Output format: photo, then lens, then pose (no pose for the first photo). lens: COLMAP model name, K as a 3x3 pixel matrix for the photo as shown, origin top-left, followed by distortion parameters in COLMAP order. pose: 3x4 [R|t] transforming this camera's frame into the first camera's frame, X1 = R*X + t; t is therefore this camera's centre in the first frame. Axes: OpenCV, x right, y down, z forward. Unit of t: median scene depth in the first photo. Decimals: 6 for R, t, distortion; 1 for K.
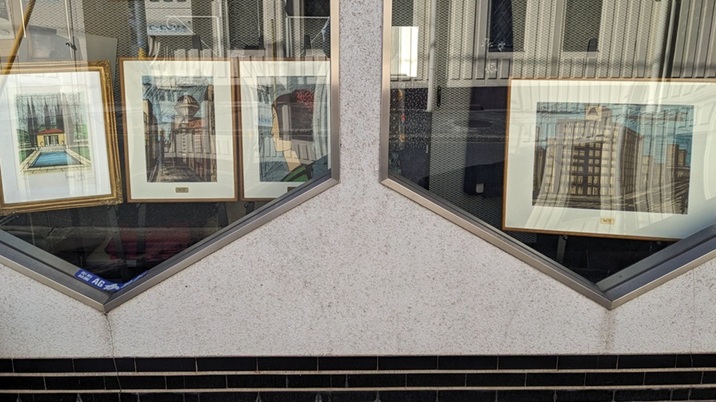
lens RADIAL K [[559.7, 0, 358.1], [0, 559.7, 199.5], [0, 0, 1]] dist [0.002870, -0.002025]
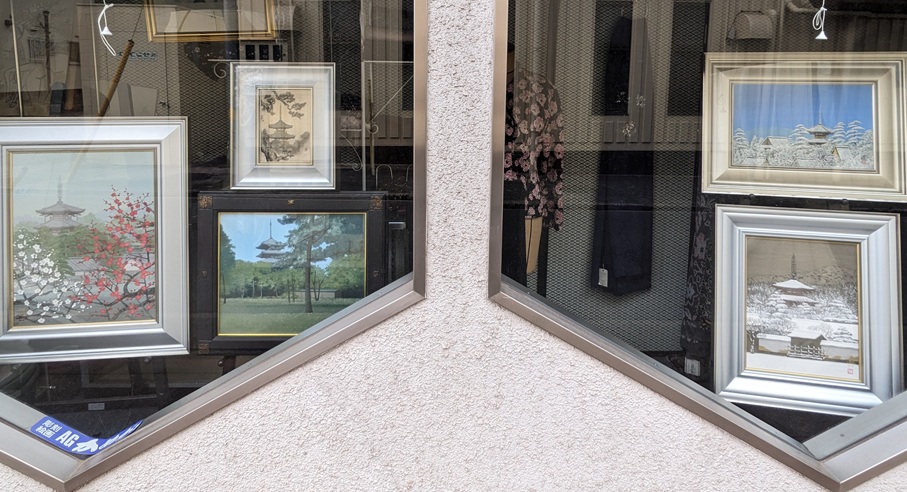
lens RADIAL K [[478.3, 0, 452.5], [0, 478.3, 254.5], [0, 0, 1]] dist [-0.000286, 0.000646]
pose [[0.999958, 0.007969, 0.004508, -0.005496], [-0.008012, 0.999921, 0.009735, -0.086375], [-0.004430, -0.009771, 0.999942, 0.443327]]
